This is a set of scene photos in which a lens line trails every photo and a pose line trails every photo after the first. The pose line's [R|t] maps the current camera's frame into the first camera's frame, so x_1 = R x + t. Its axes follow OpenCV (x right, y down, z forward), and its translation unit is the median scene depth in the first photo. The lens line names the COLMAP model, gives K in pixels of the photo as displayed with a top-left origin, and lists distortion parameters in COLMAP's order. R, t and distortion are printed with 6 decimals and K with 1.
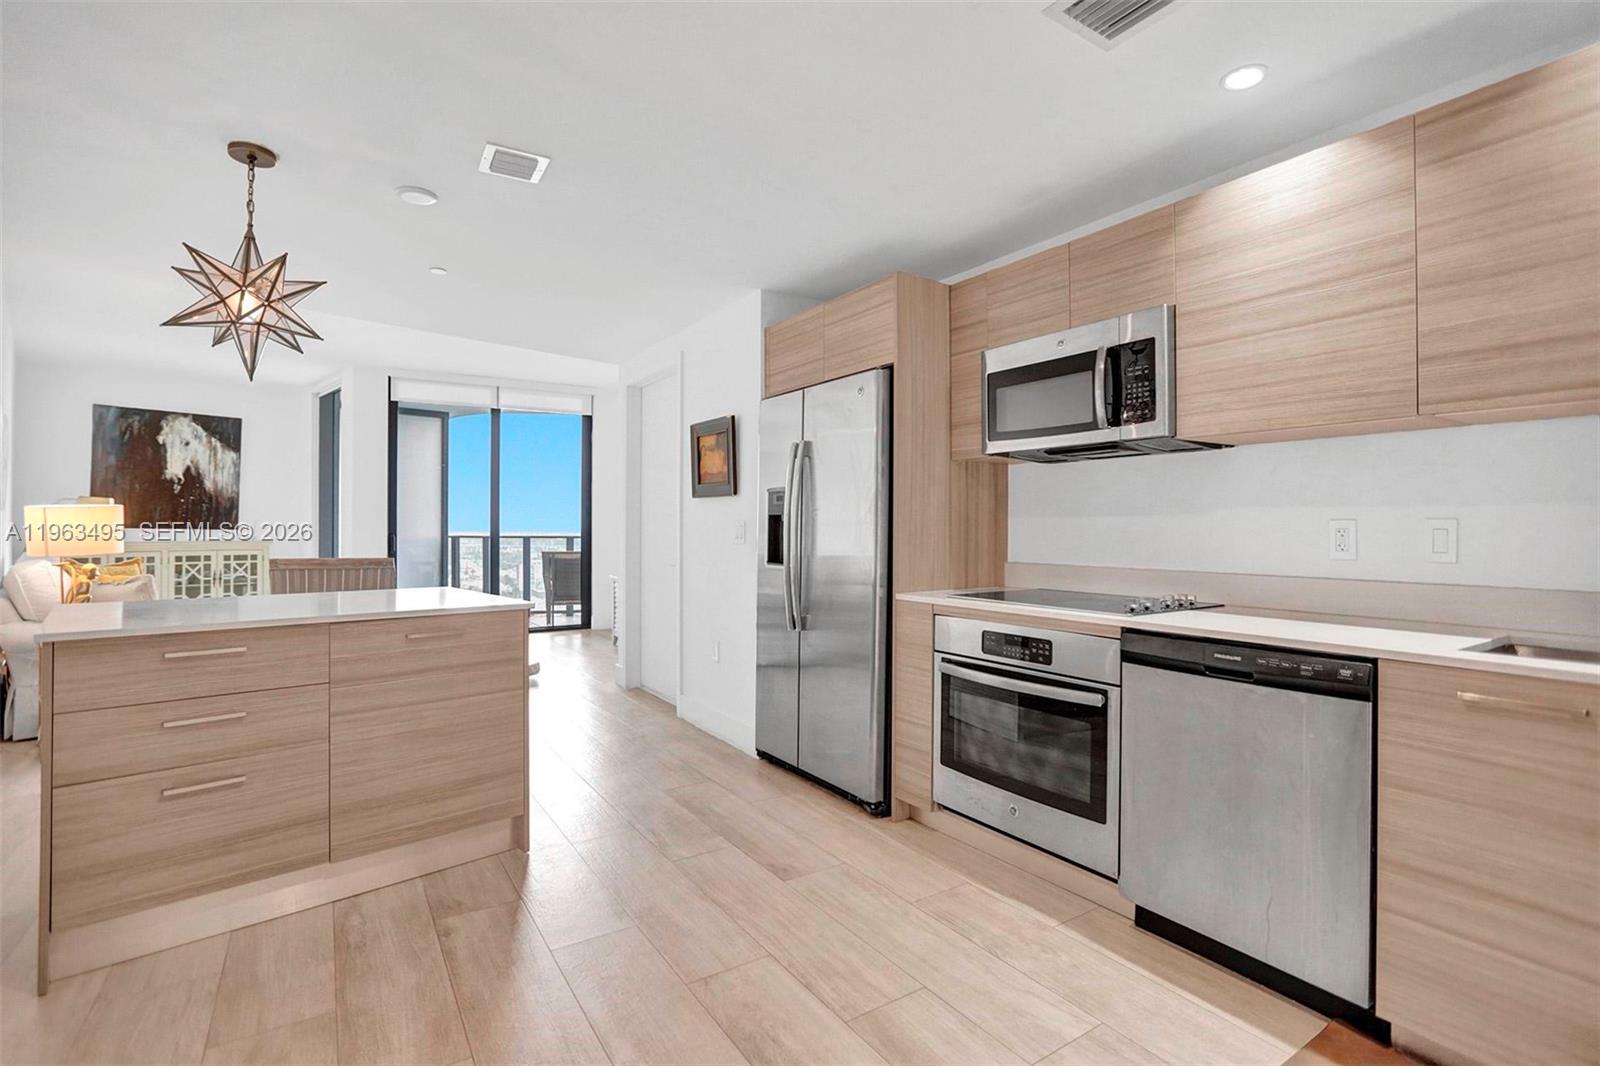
lens RADIAL K [[741.3, 0, 802.3], [0, 741.3, 526.7], [0, 0, 1]] dist [-0.002682, 0.000408]
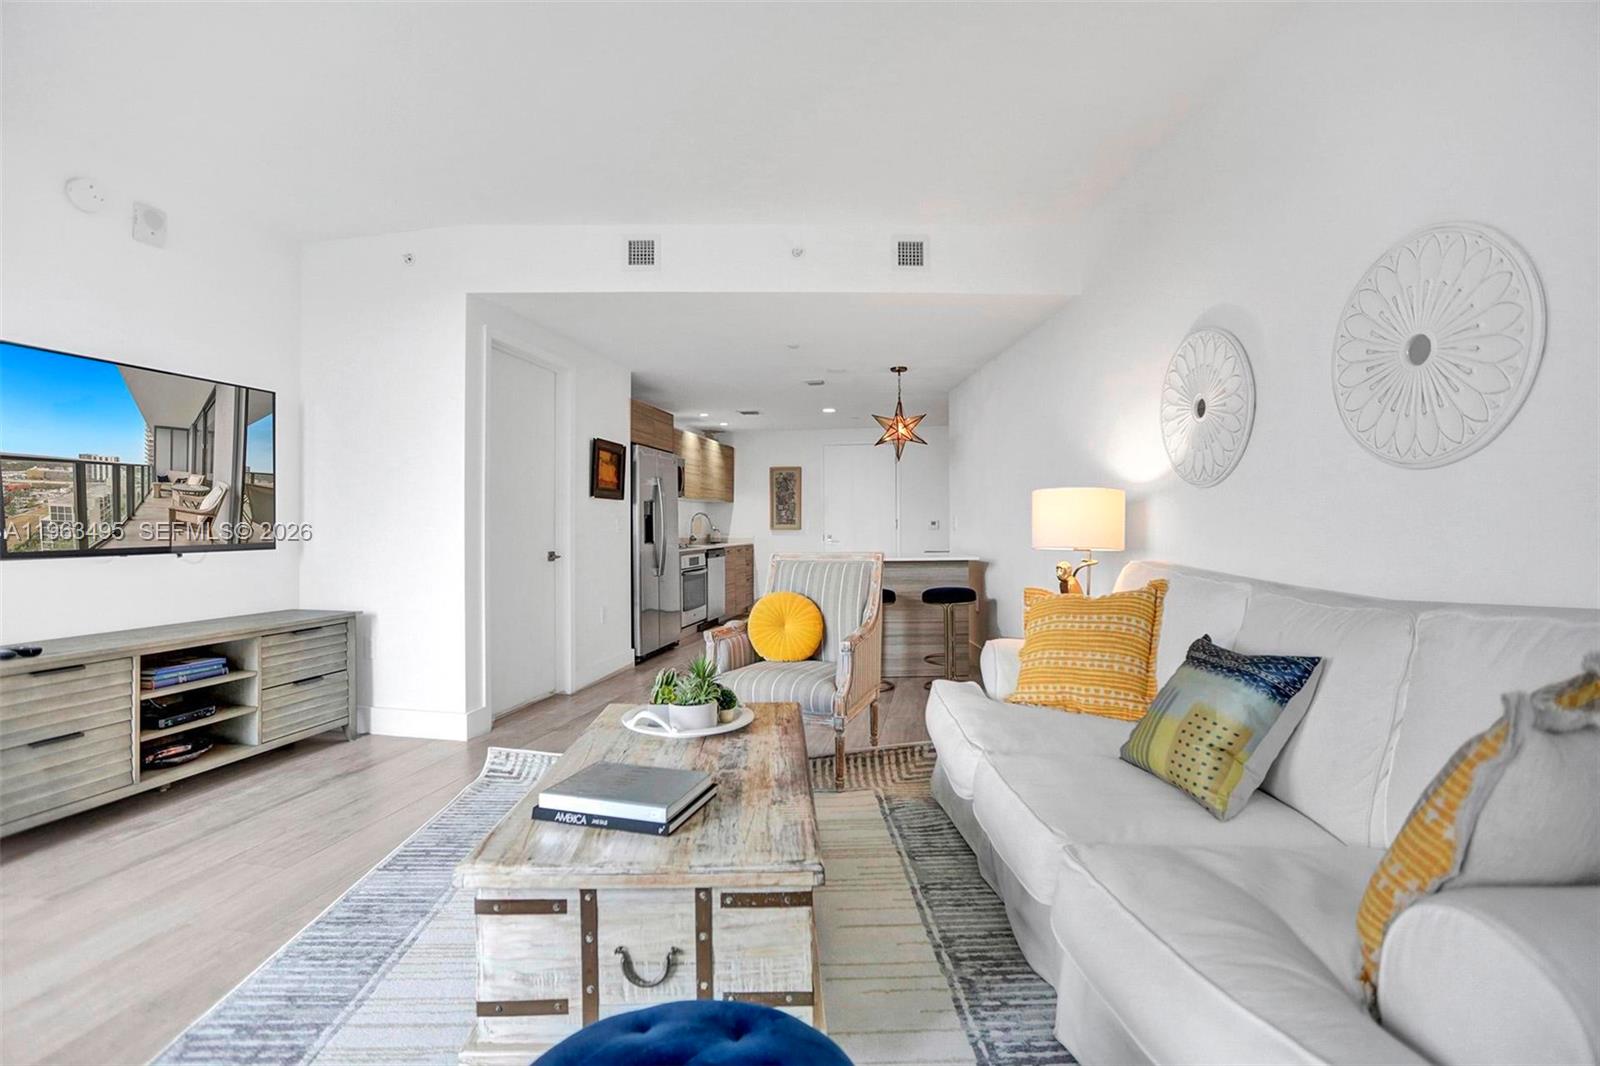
lens RADIAL K [[741.3, 0, 802.3], [0, 741.3, 526.7], [0, 0, 1]] dist [-0.002682, 0.000408]
pose [[-0.708954, -0.011956, 0.705154, -2.433583], [-0.014291, 0.999895, 0.002586, 0.003352], [-0.705110, -0.008244, -0.709050, 3.140561]]
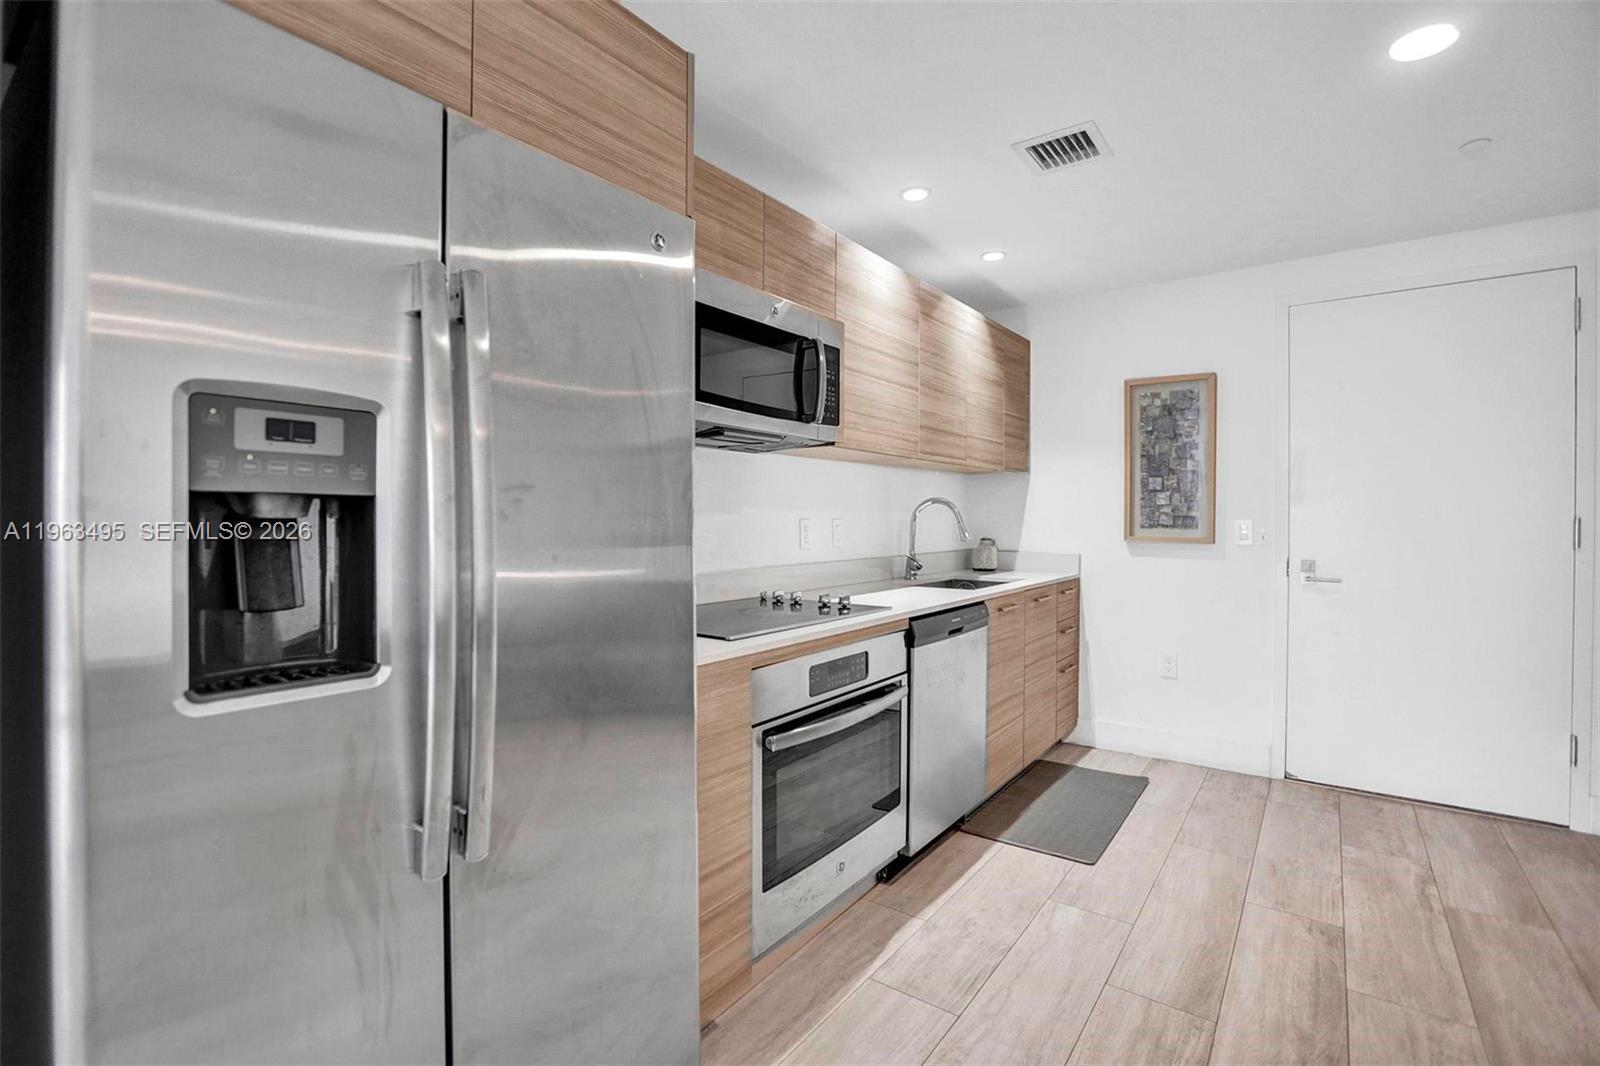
lens RADIAL K [[741.3, 0, 802.3], [0, 741.3, 526.7], [0, 0, 1]] dist [-0.002682, 0.000408]
pose [[-0.355634, -0.021659, 0.934374, -0.515790], [-0.014423, 0.999740, 0.017684, -0.017909], [-0.934514, -0.007188, -0.355854, 1.448889]]
